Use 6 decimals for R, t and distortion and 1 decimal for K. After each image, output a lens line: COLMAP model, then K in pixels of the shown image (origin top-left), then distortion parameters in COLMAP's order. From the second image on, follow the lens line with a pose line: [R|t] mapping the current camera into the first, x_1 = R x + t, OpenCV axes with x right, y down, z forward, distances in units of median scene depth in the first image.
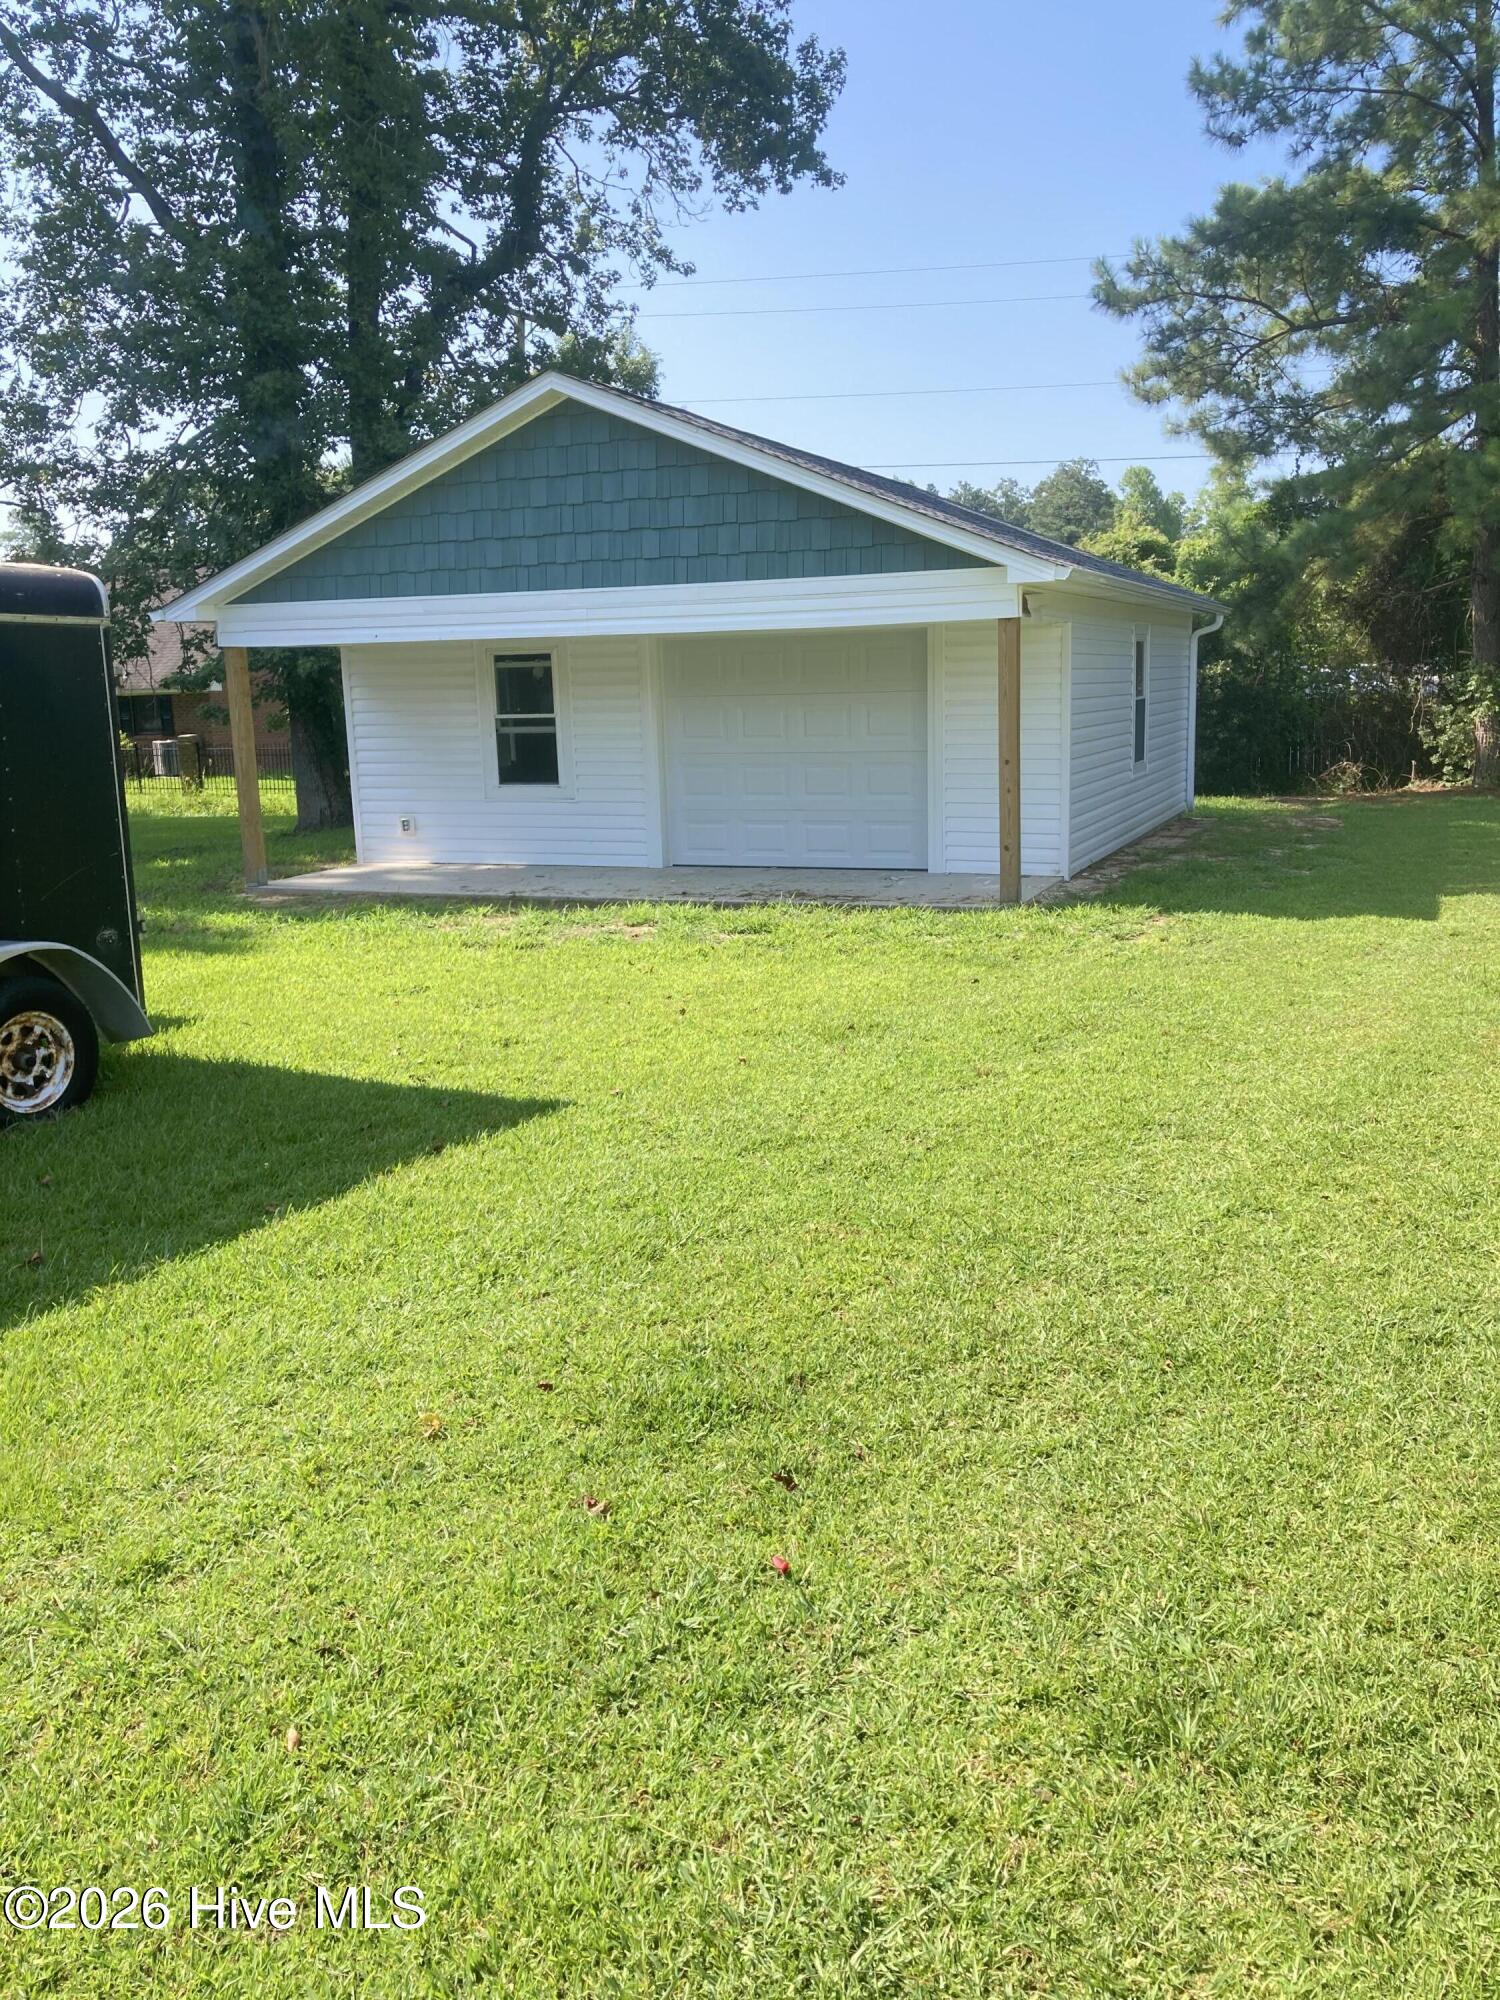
lens RADIAL K [[1645.6, 0, 732.6], [0, 1645.6, 982.5], [0, 0, 1]] dist [0.030208, -0.031014]
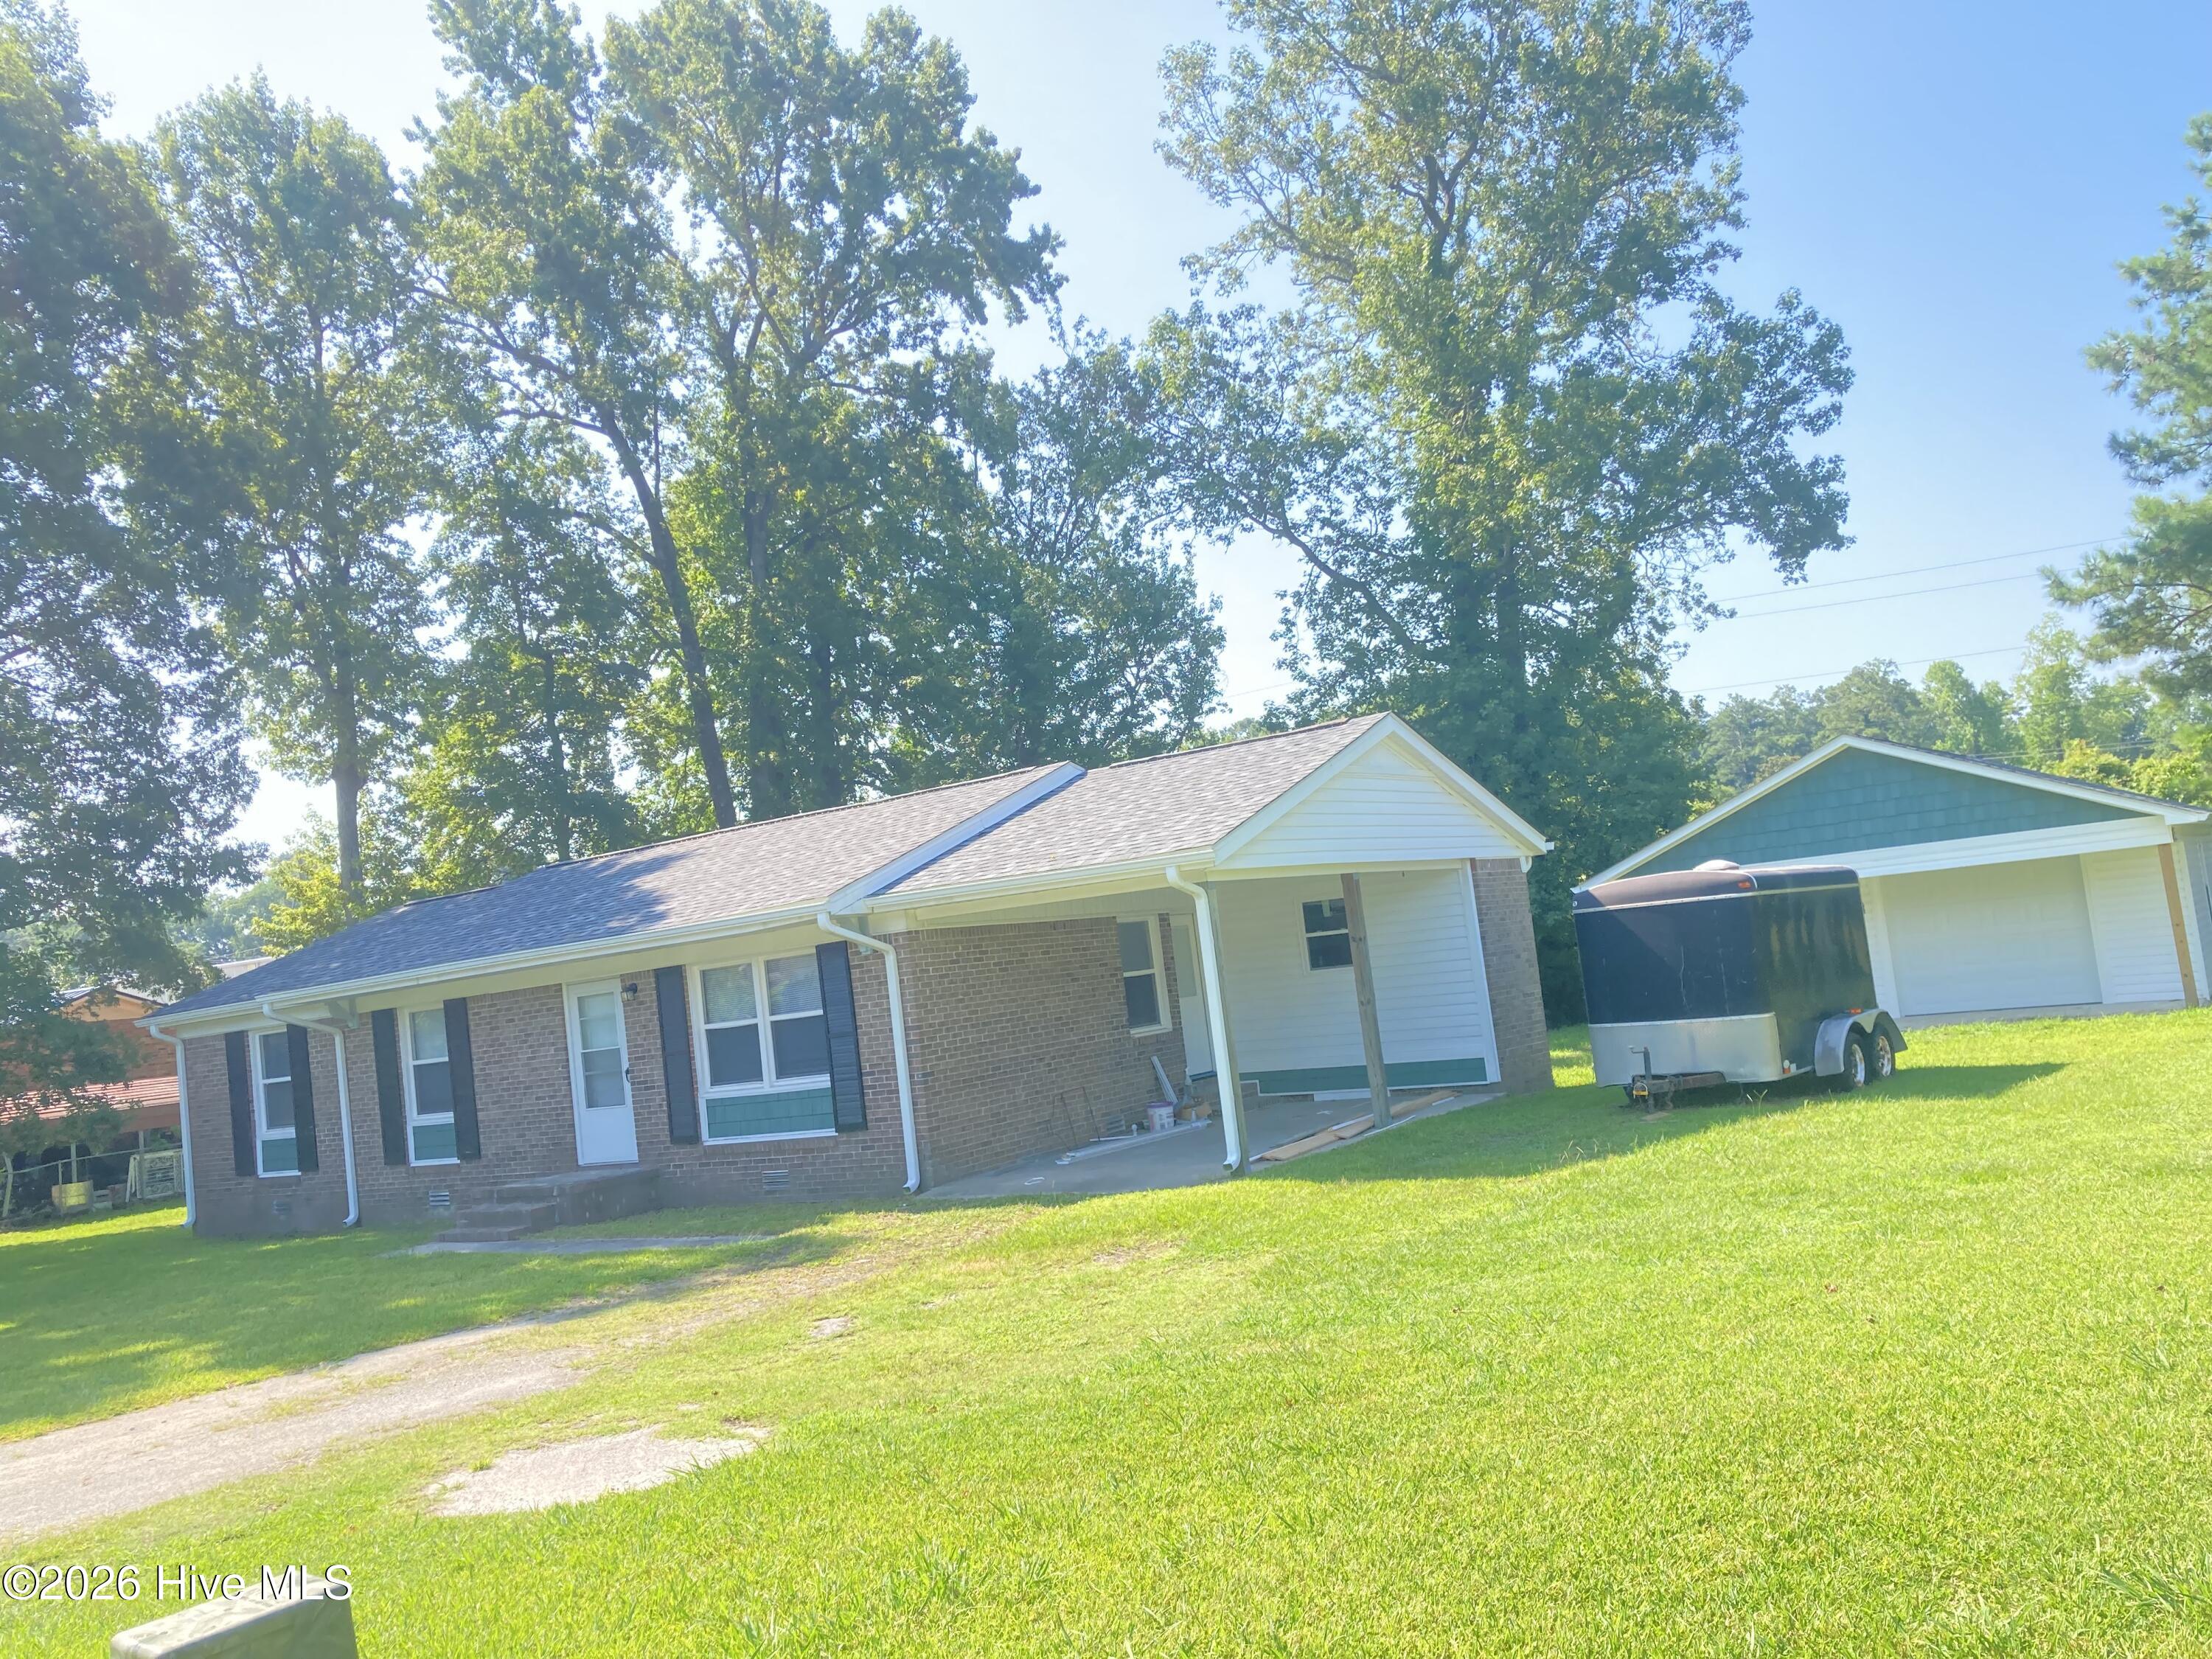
lens RADIAL K [[1820.0, 0, 1109.0], [0, 1820.0, 825.1], [0, 0, 1]] dist [0.030208, -0.031014]
pose [[0.976970, -0.099342, -0.188843, -0.256115], [0.050421, 0.967428, -0.248073, 0.085179], [0.207336, 0.232838, 0.950157, -0.496442]]
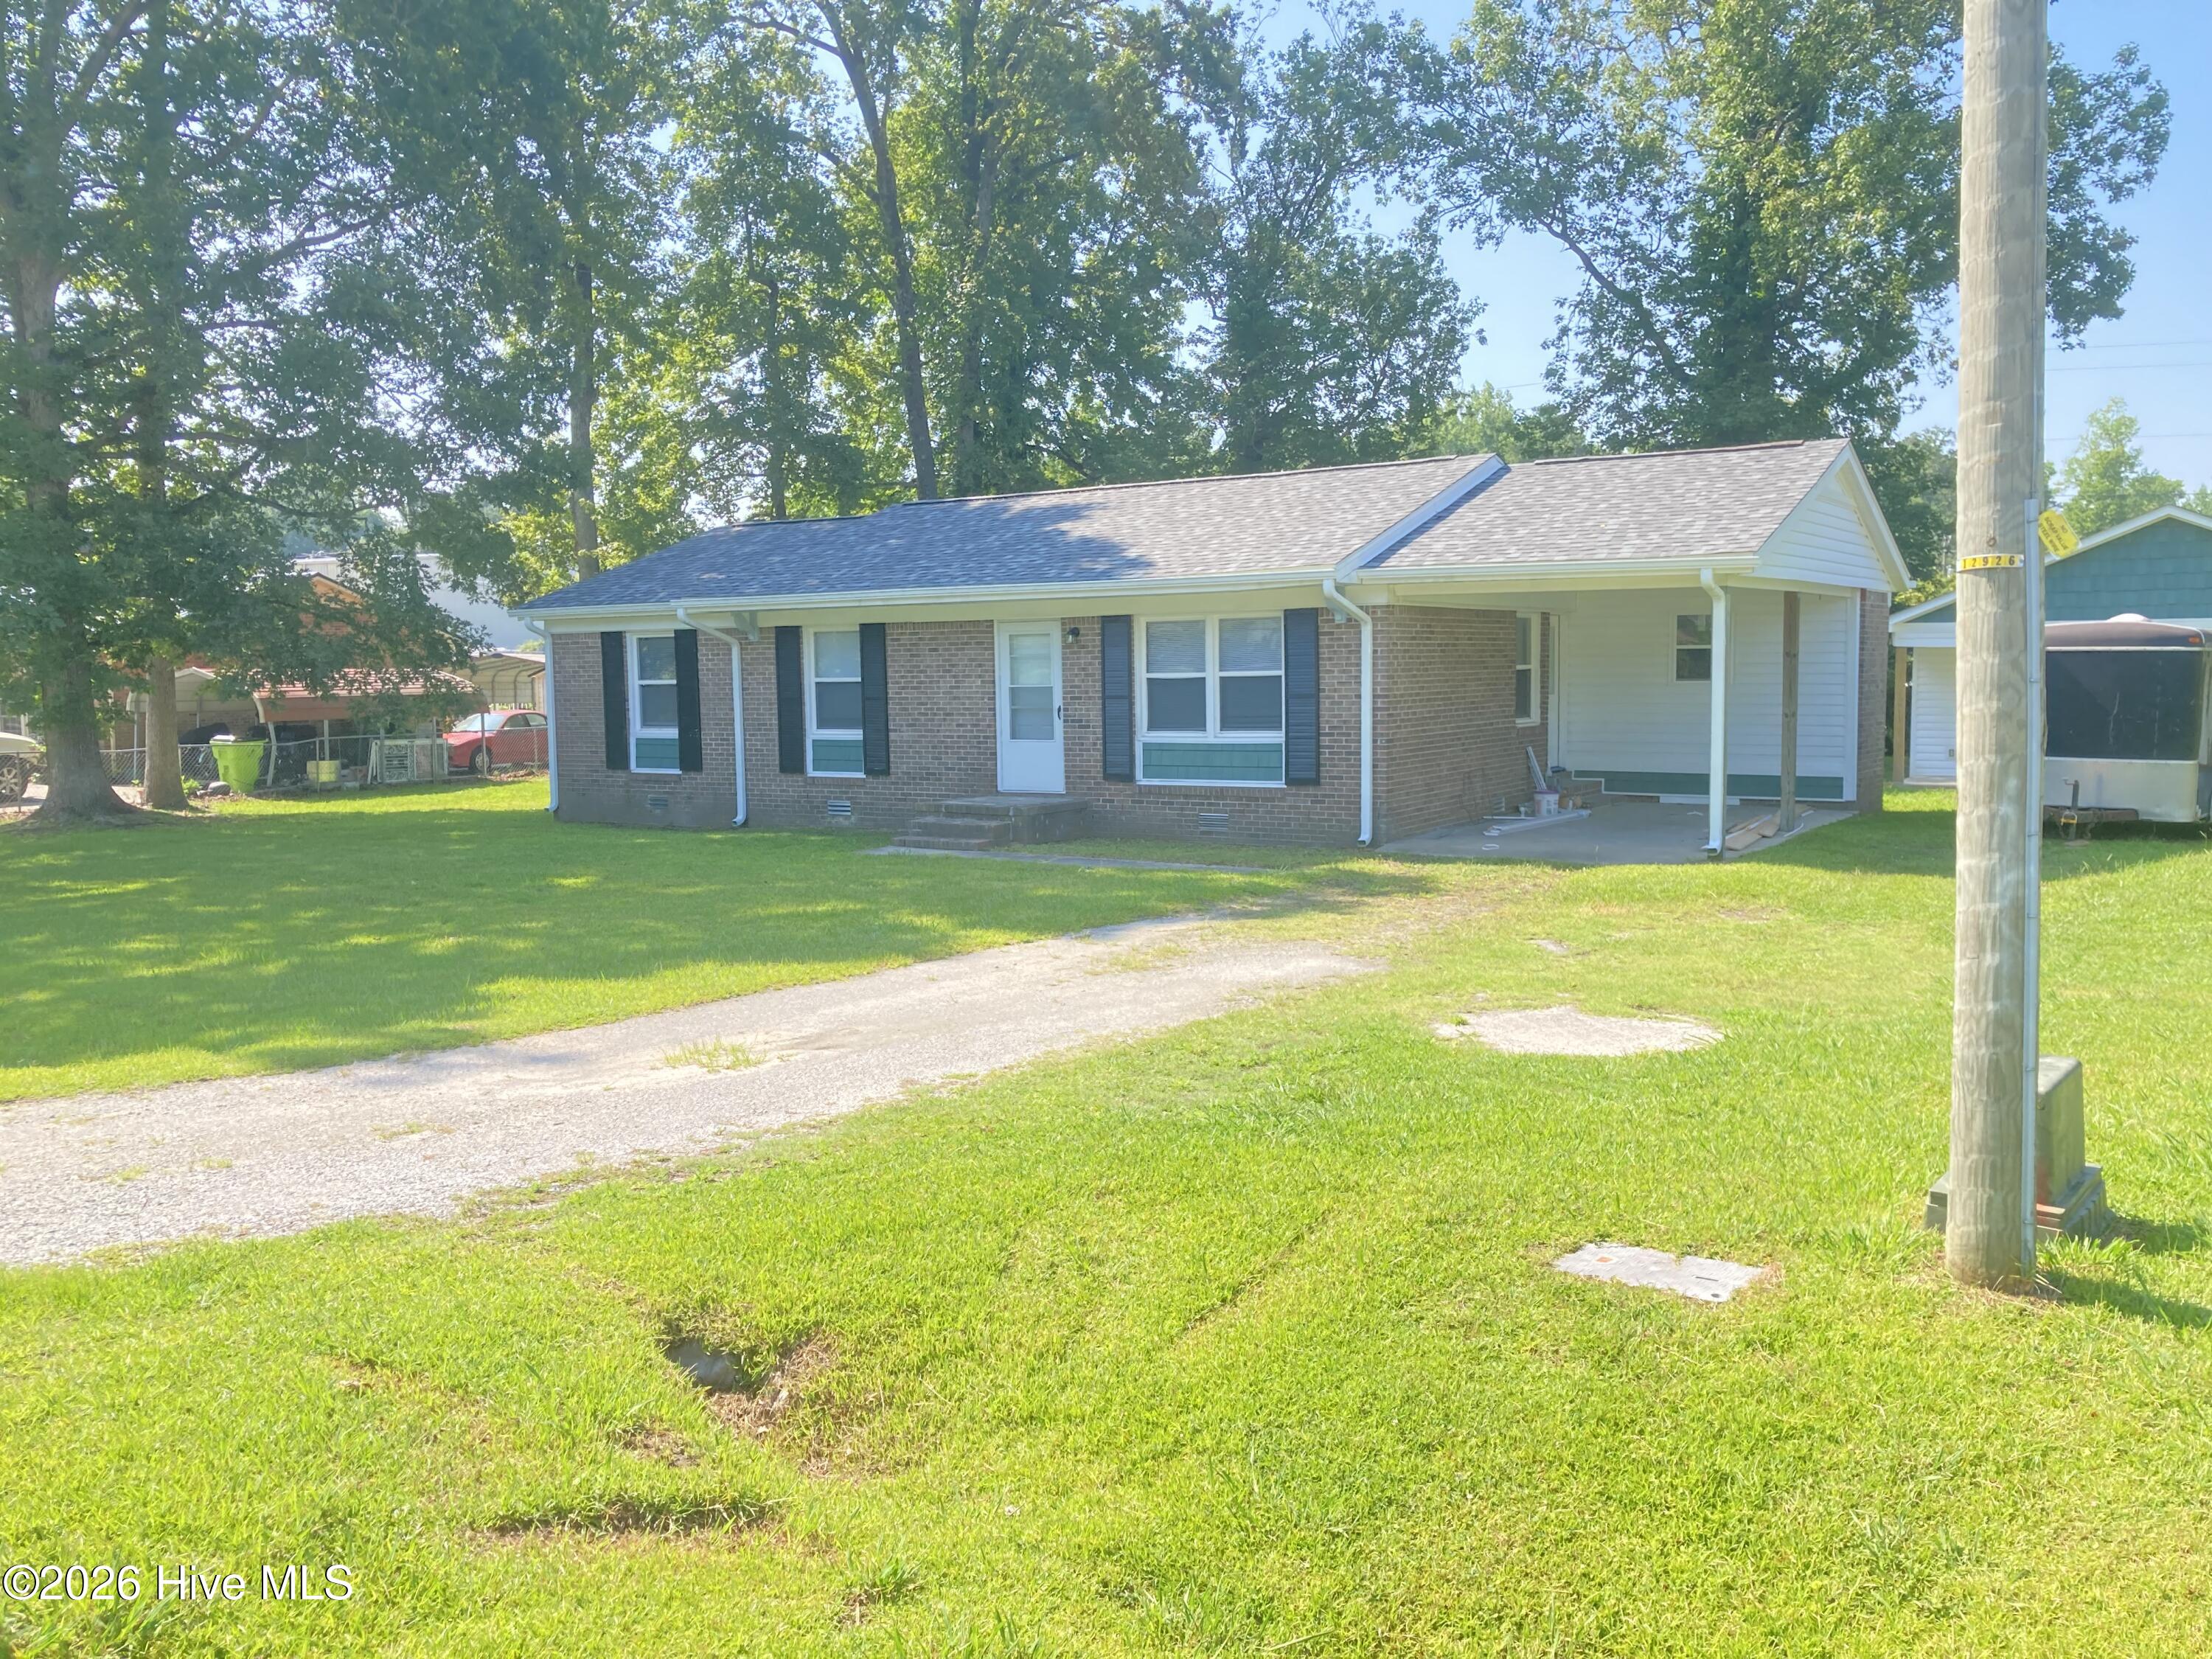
lens RADIAL K [[1820.0, 0, 1117.7], [0, 1820.0, 837.8], [0, 0, 1]] dist [0.030208, -0.031014]
pose [[0.985524, 0.033067, -0.166280, -0.455269], [-0.046113, 0.996101, -0.075215, 0.103036], [0.163144, 0.081794, 0.983206, -0.580130]]
